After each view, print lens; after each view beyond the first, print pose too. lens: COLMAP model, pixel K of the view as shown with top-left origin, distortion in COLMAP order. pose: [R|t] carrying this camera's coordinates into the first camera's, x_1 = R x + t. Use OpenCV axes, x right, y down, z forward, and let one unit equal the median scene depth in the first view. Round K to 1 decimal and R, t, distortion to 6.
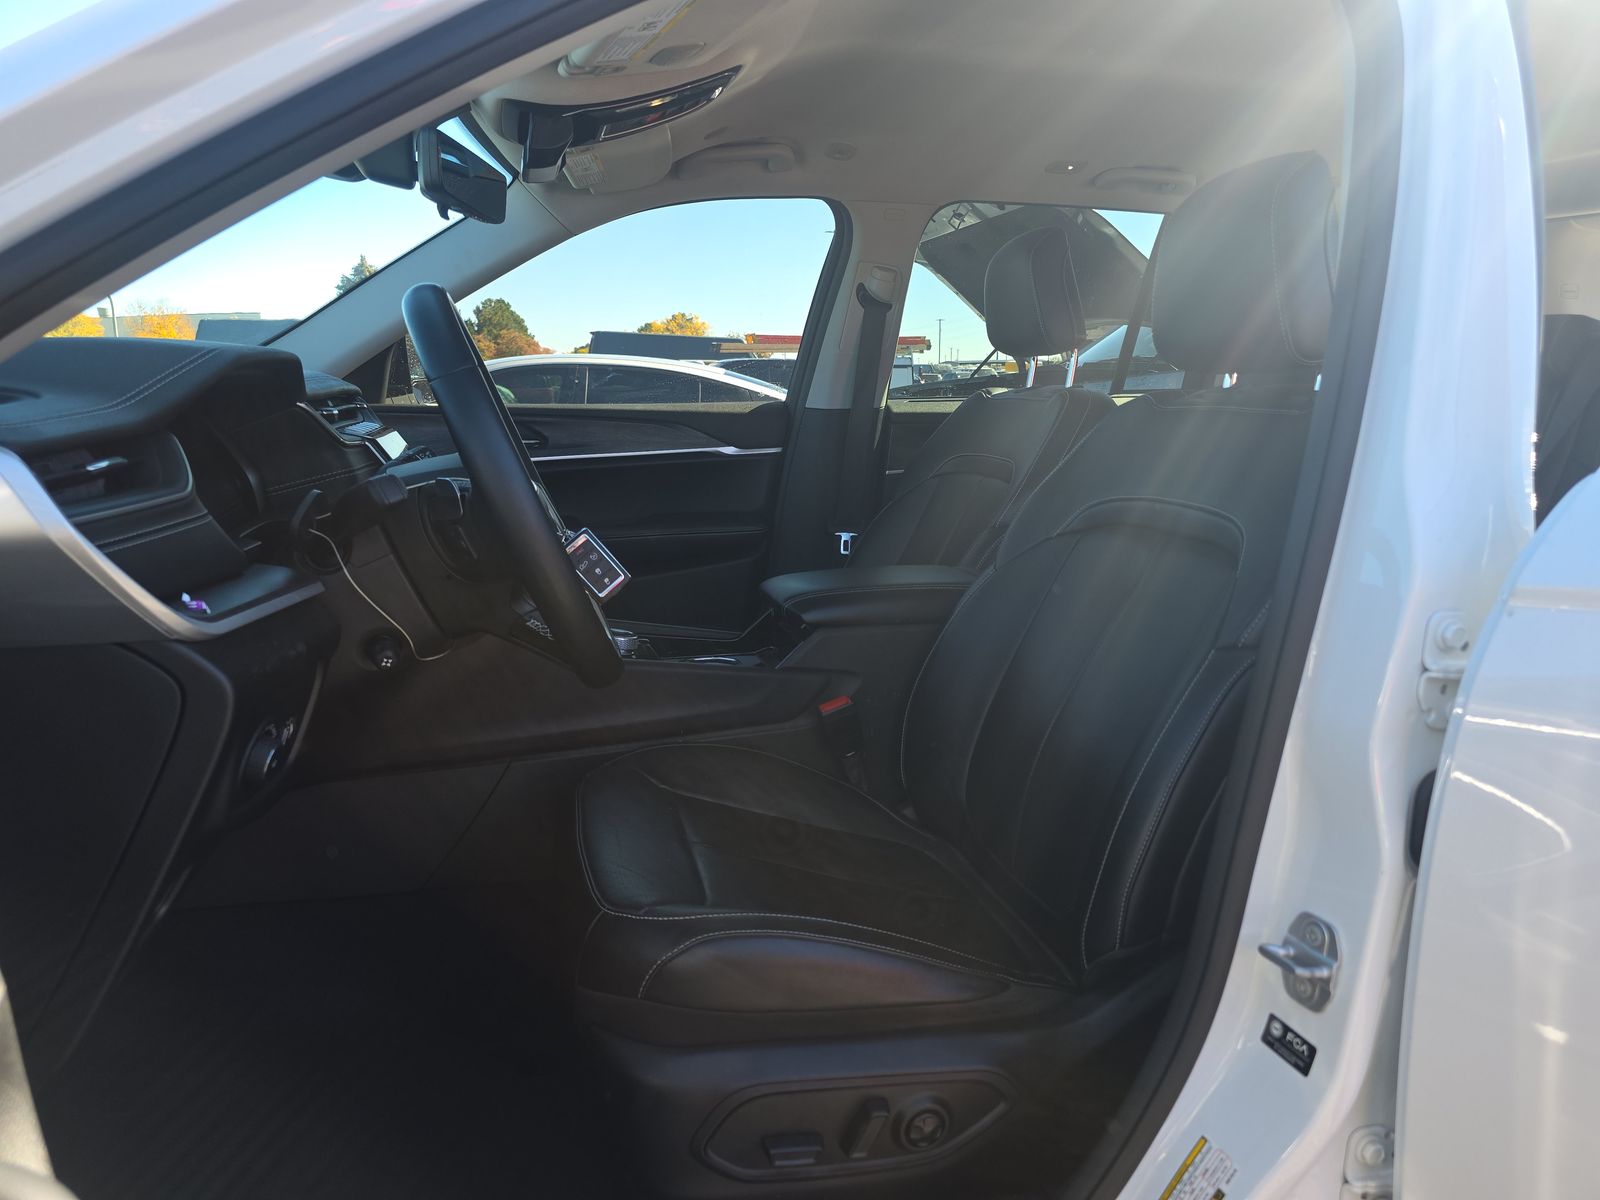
lens RADIAL K [[1070.6, 0, 800.7], [0, 1070.6, 626.0], [0, 0, 1]] dist [0.002461, 0.001605]
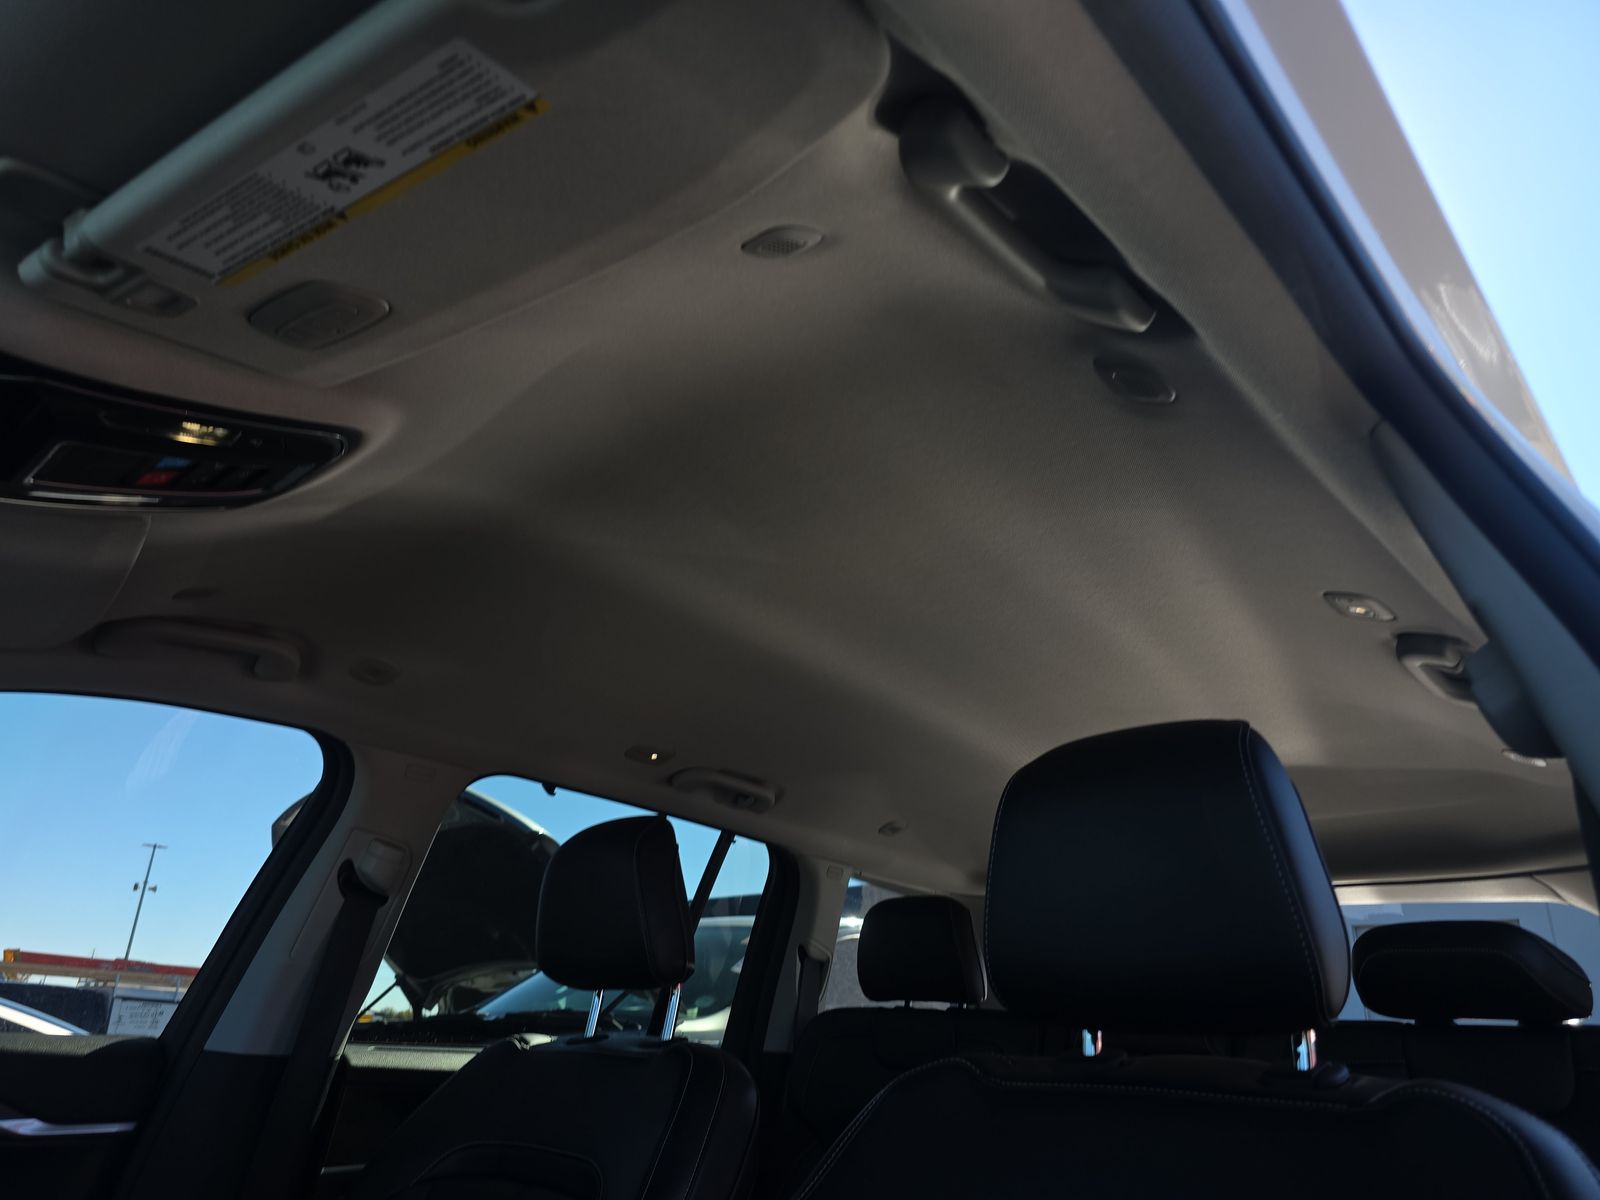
lens RADIAL K [[1070.6, 0, 800.7], [0, 1070.6, 626.0], [0, 0, 1]] dist [0.002461, 0.001605]
pose [[0.837033, 0.245354, 0.489058, -0.070194], [0.068462, 0.839835, -0.538507, -0.060791], [-0.542853, 0.484230, 0.686172, 0.307310]]
